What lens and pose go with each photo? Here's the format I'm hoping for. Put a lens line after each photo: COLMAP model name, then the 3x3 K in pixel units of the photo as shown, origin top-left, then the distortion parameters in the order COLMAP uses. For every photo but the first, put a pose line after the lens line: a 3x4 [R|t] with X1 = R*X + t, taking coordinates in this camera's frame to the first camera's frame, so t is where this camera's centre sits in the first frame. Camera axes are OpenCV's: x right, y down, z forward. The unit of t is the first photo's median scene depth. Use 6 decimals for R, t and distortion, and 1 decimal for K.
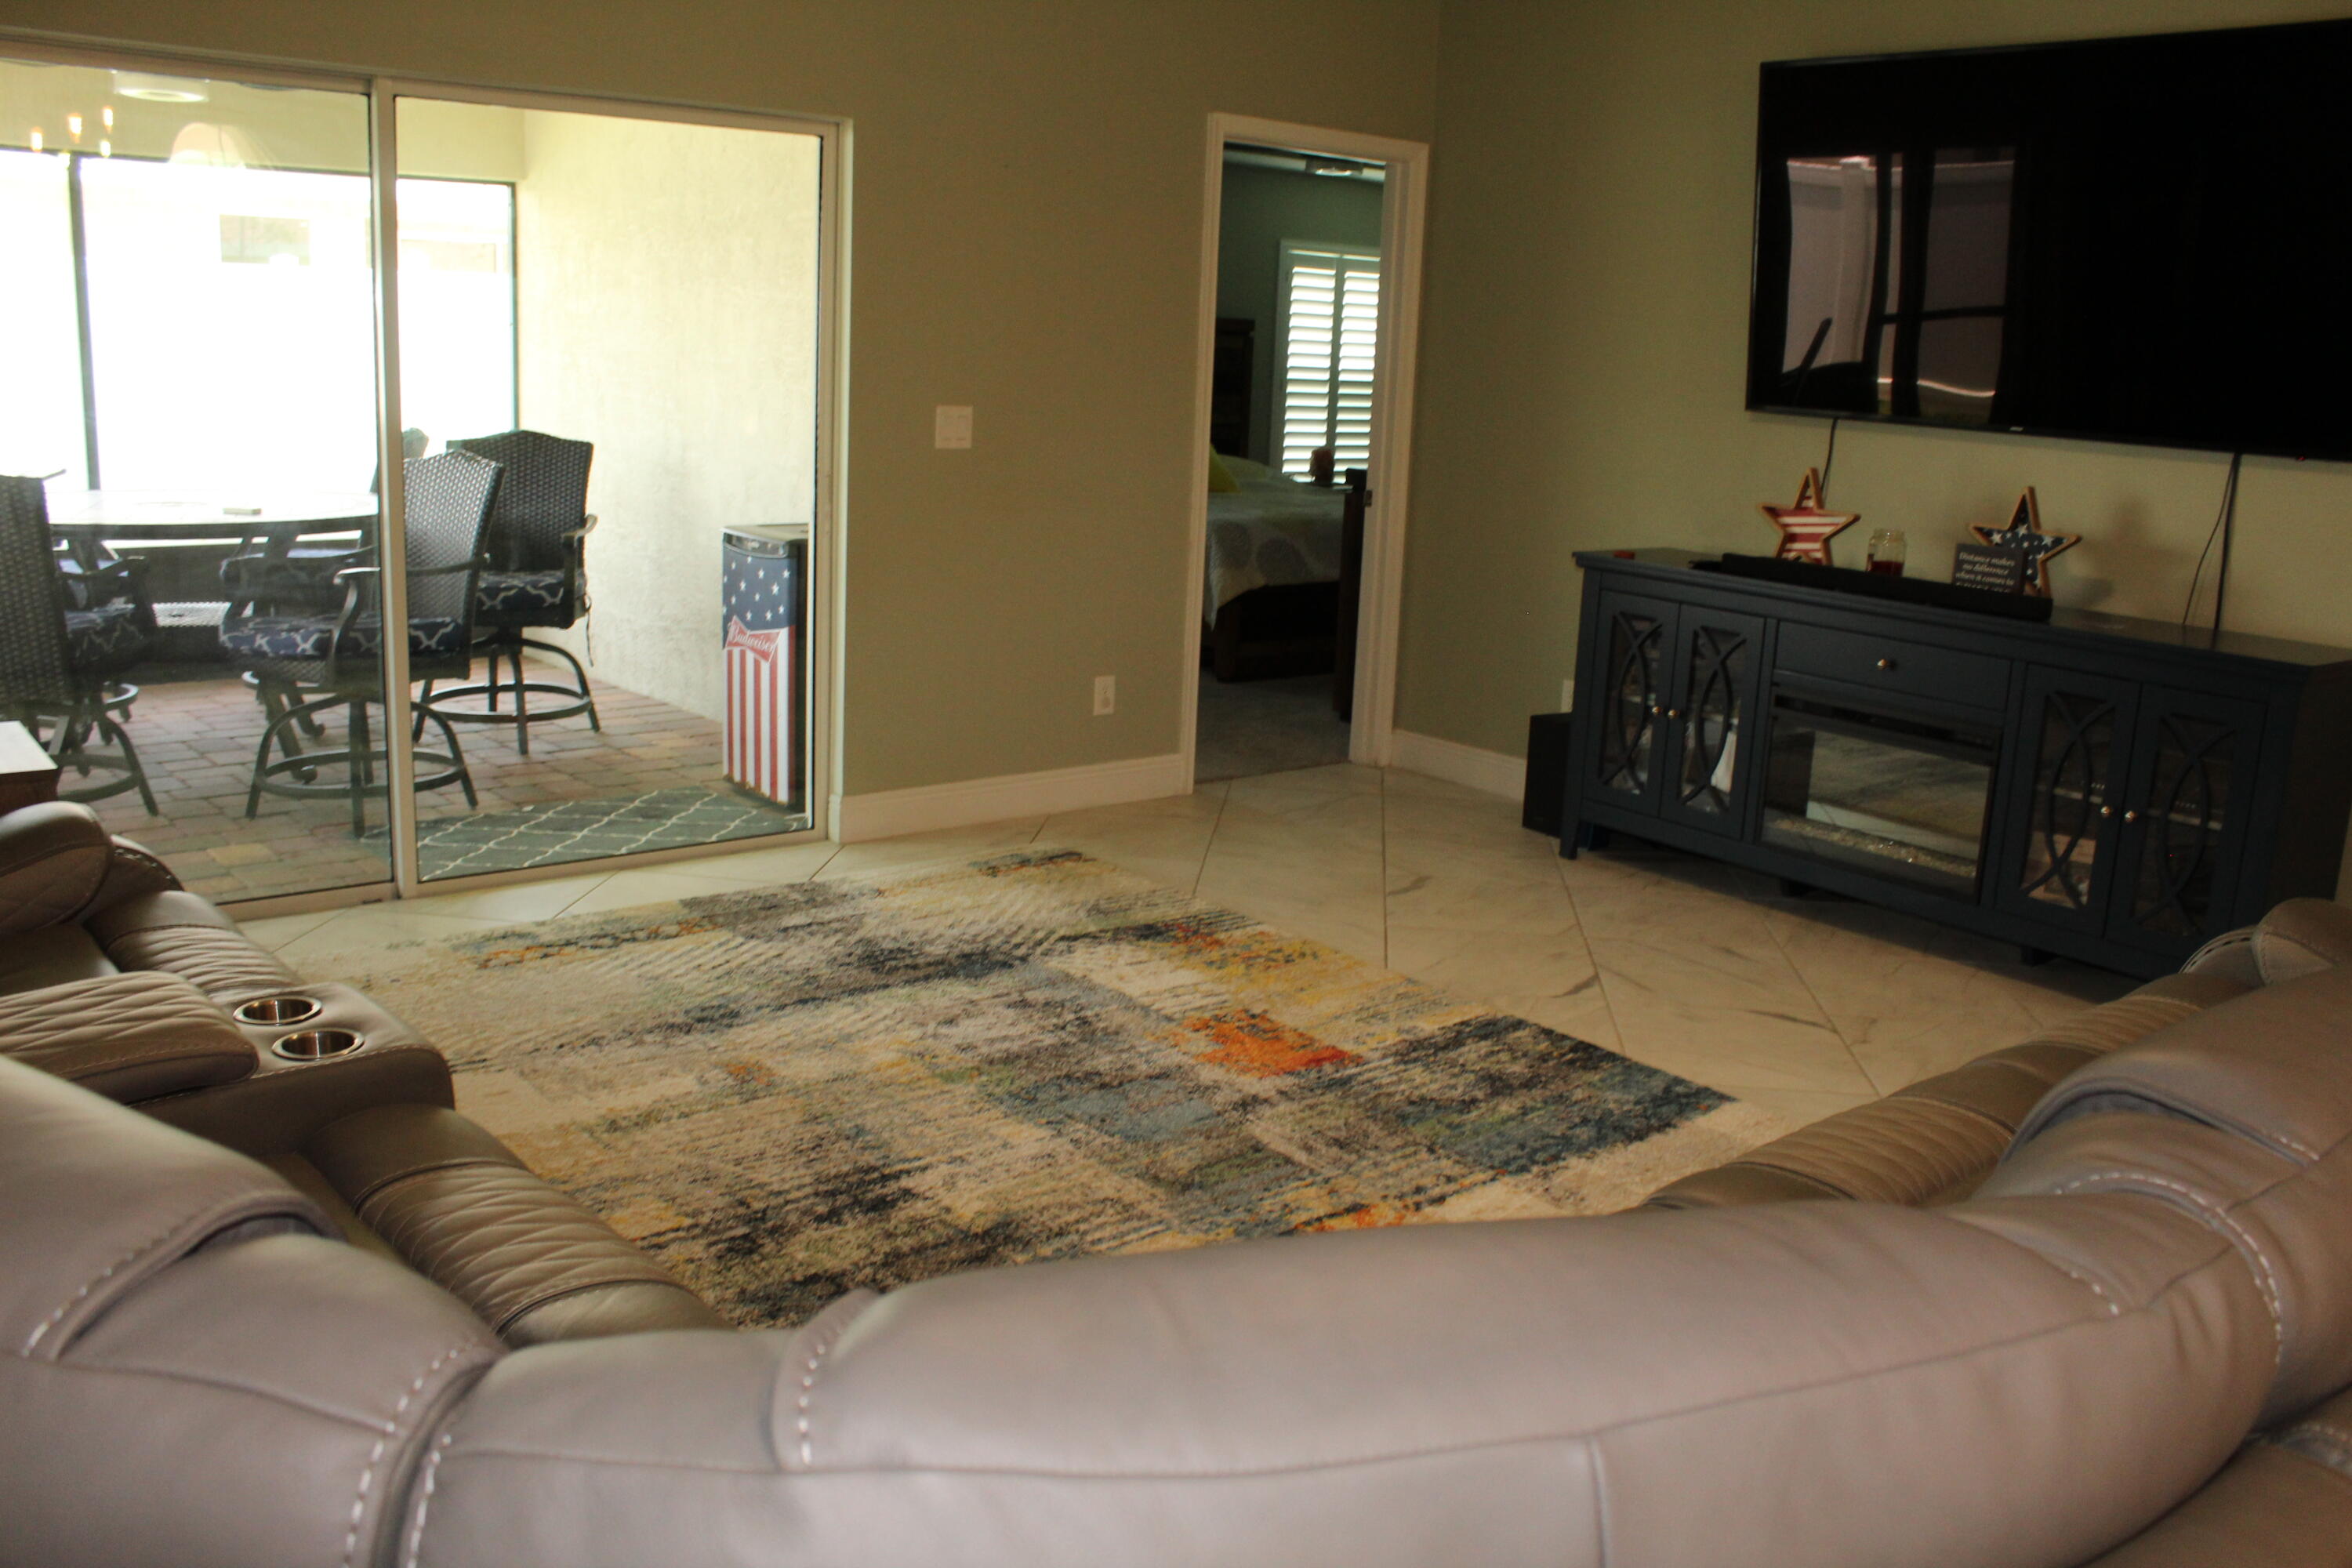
lens RADIAL K [[1979.0, 0, 1181.3], [0, 1979.0, 783.8], [0, 0, 1]] dist [-0.165314, 0.149989]
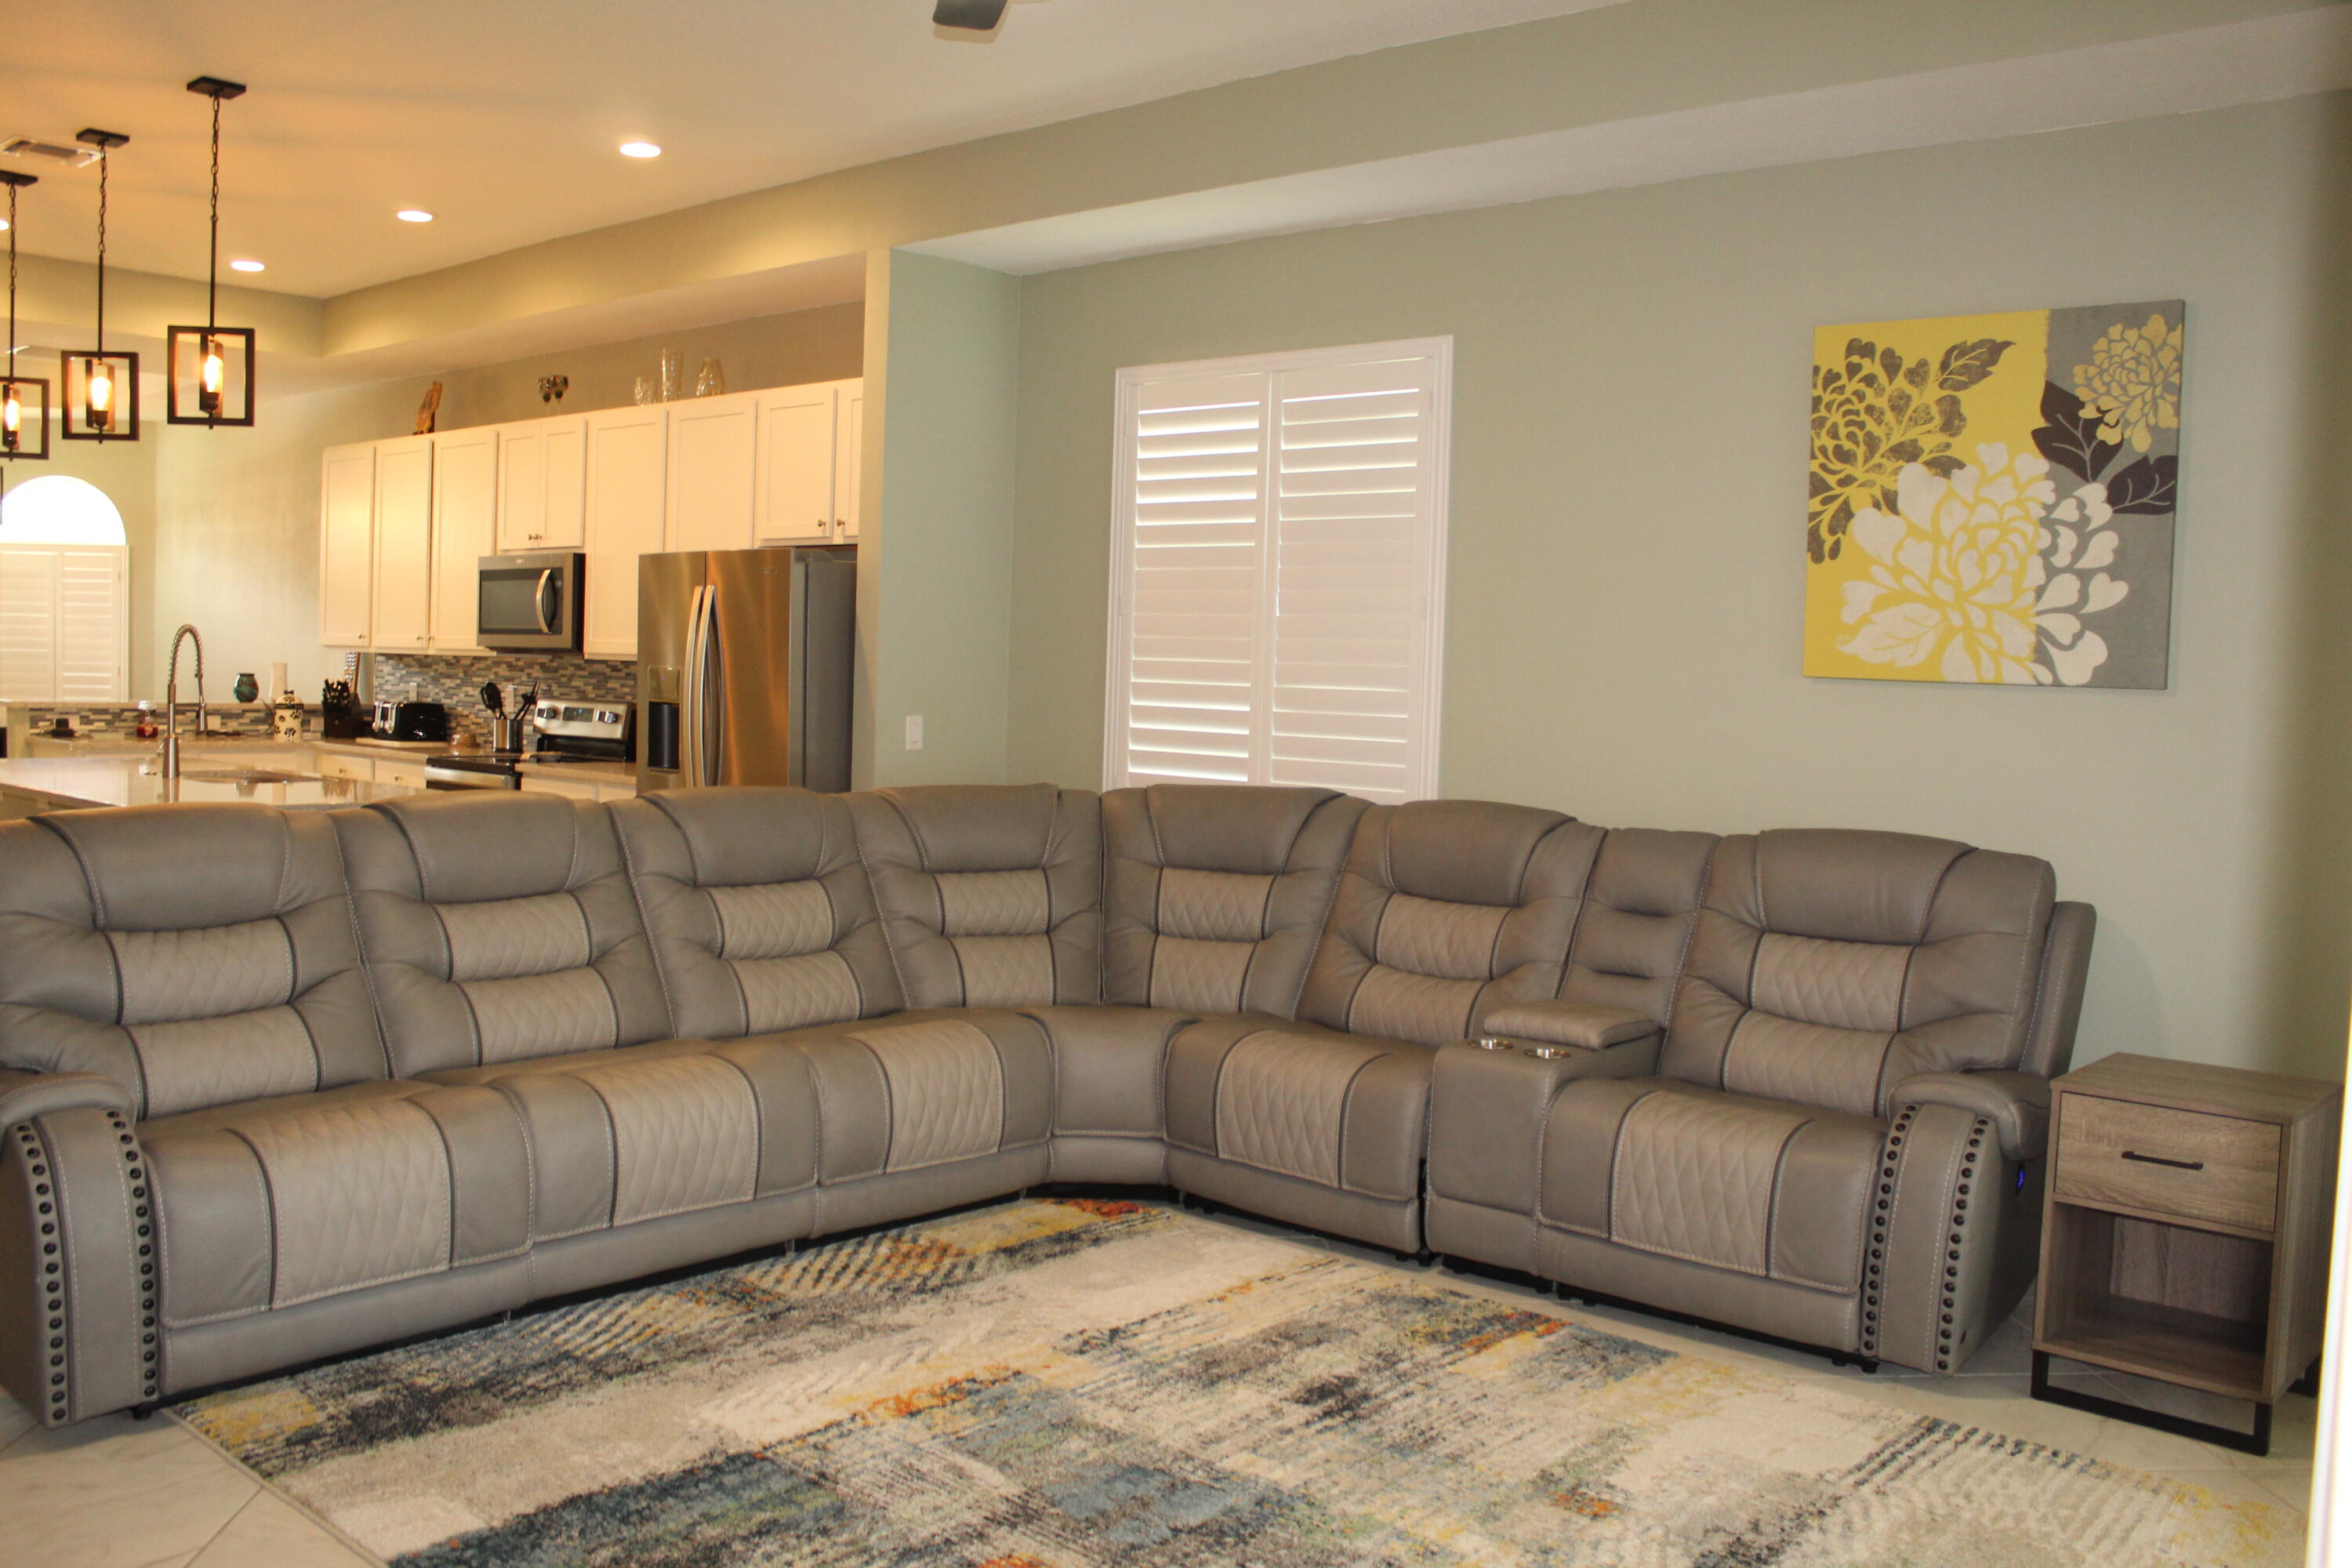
lens RADIAL K [[1979.0, 0, 1181.3], [0, 1979.0, 783.8], [0, 0, 1]] dist [-0.165314, 0.149989]
pose [[-0.983952, -0.067935, -0.164994, 0.131788], [-0.110689, 0.957654, 0.265795, -0.395438], [0.139950, 0.279793, -0.949805, 1.795838]]
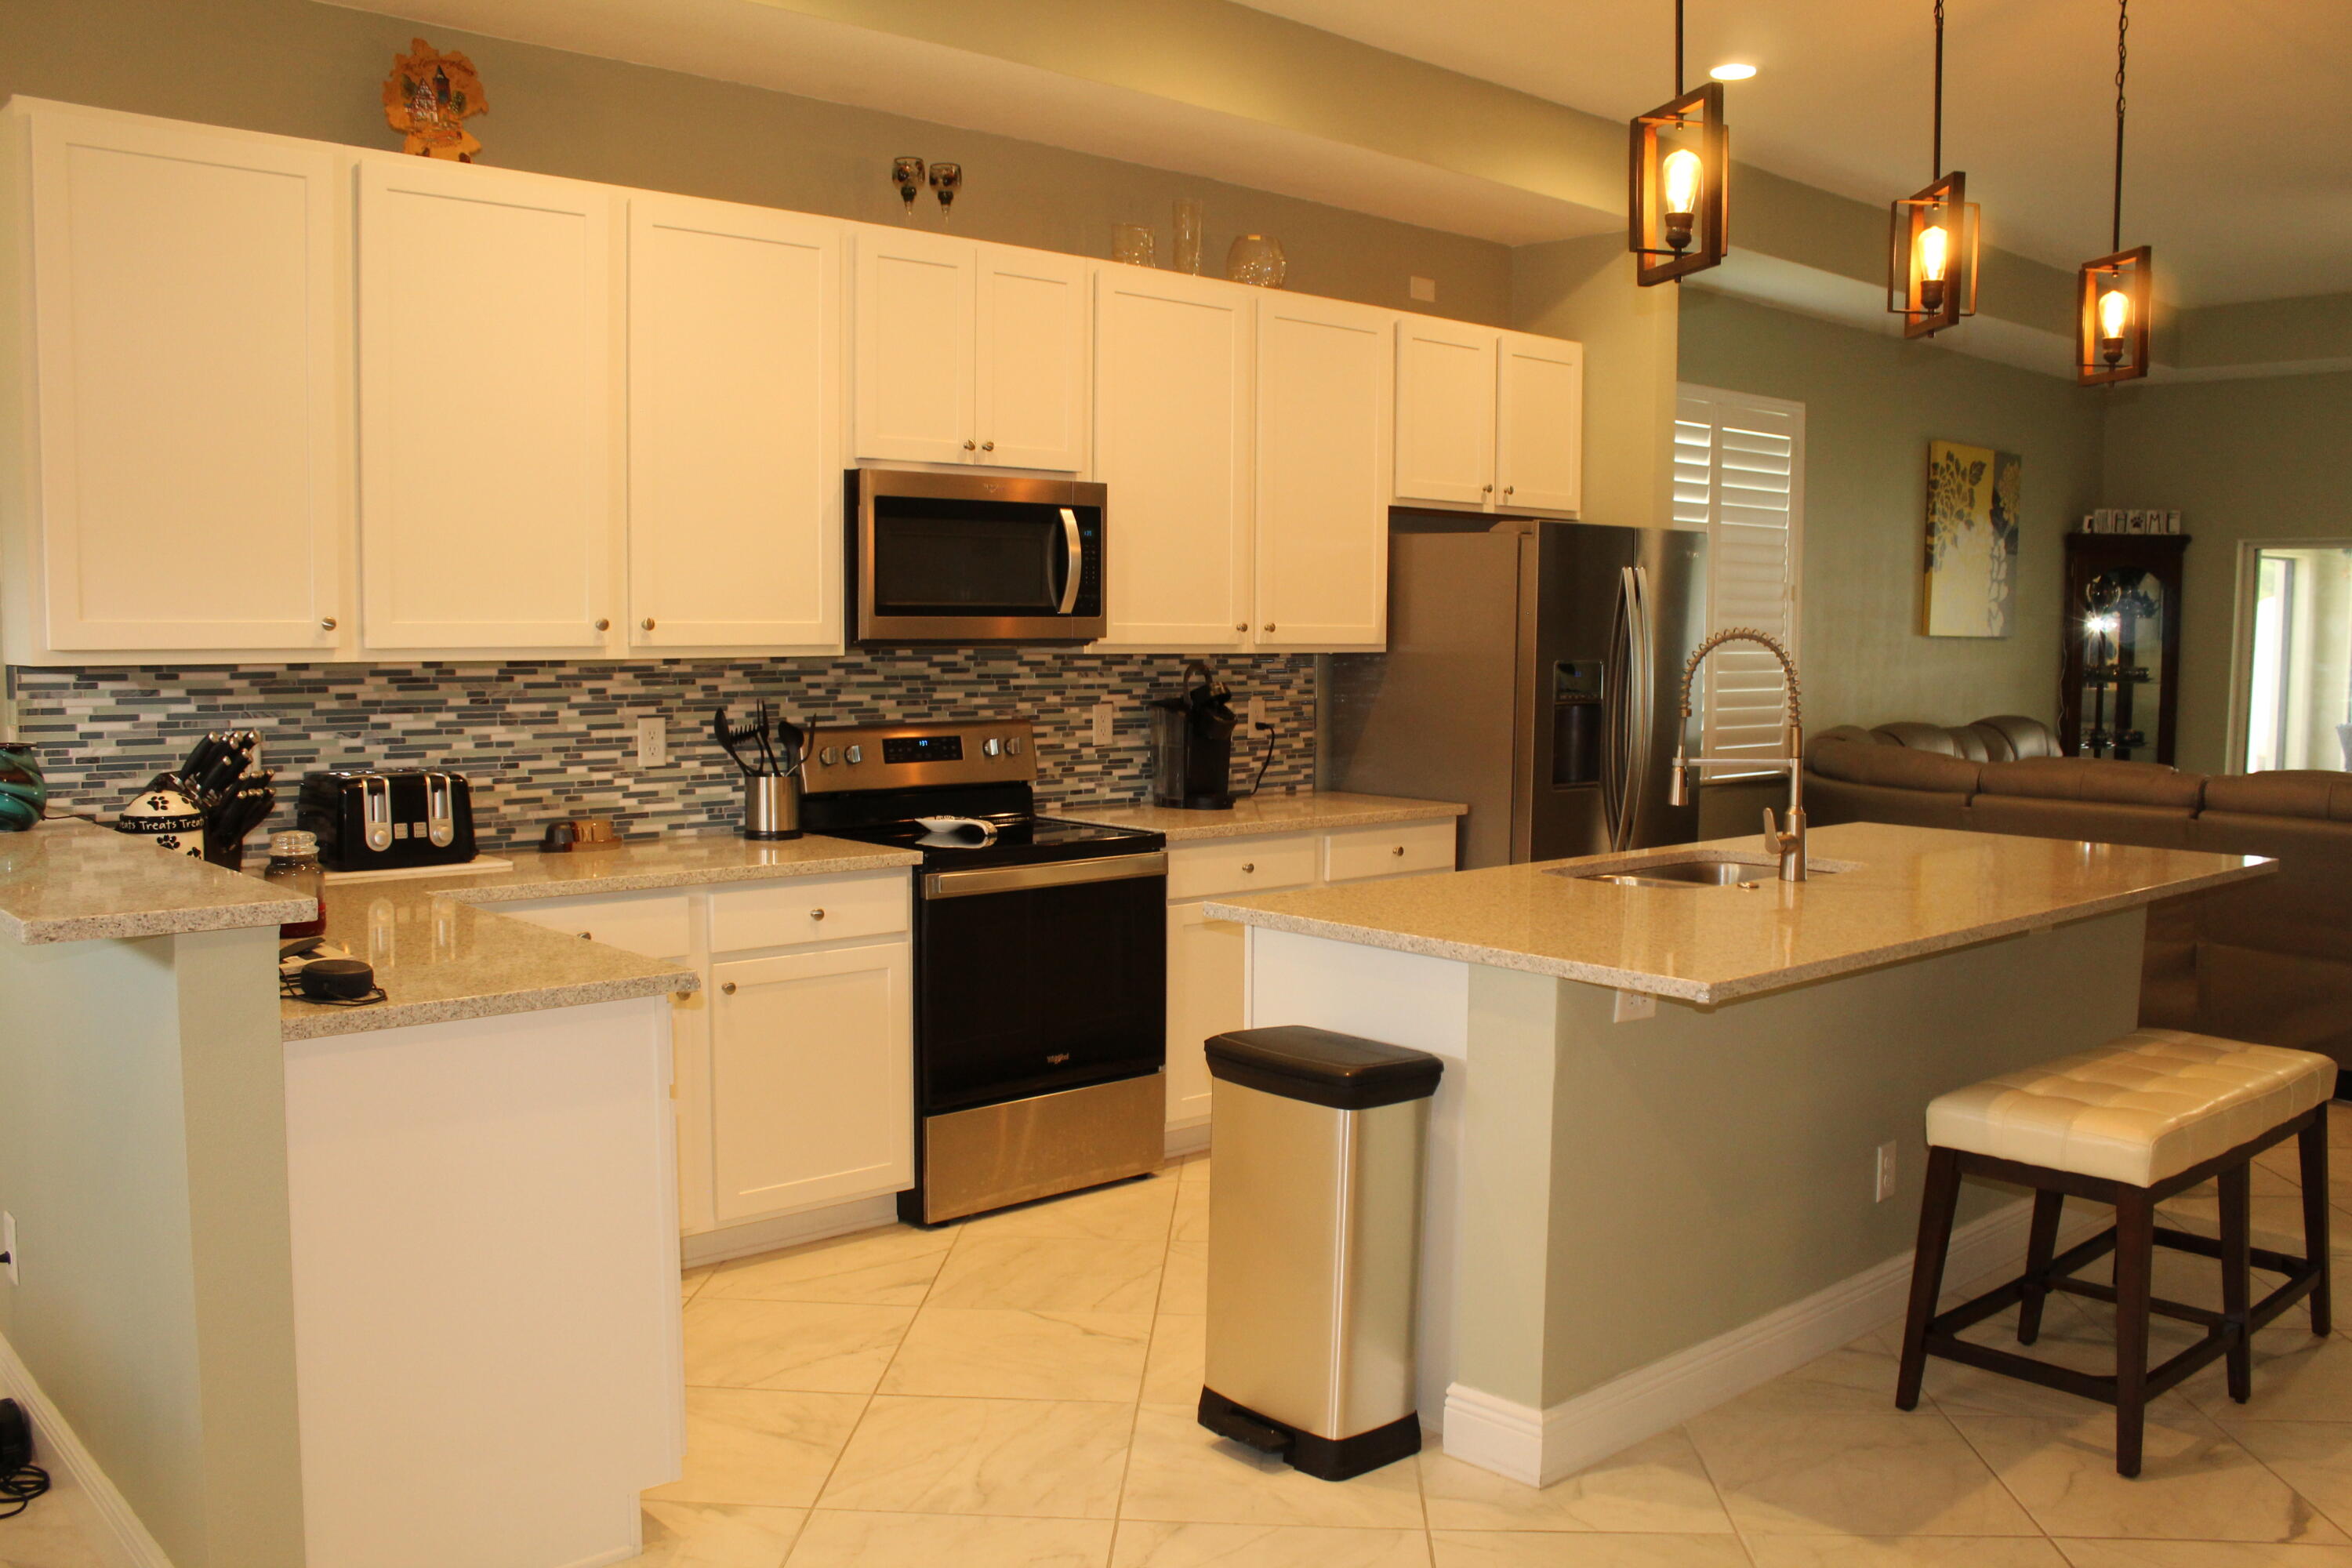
lens RADIAL K [[1979.0, 0, 1181.3], [0, 1979.0, 783.8], [0, 0, 1]] dist [-0.165314, 0.149989]
pose [[0.044676, 0.036680, -0.998328, 1.951675], [-0.226741, 0.973618, 0.025626, 0.204499], [0.972930, 0.225217, 0.051814, -0.561893]]
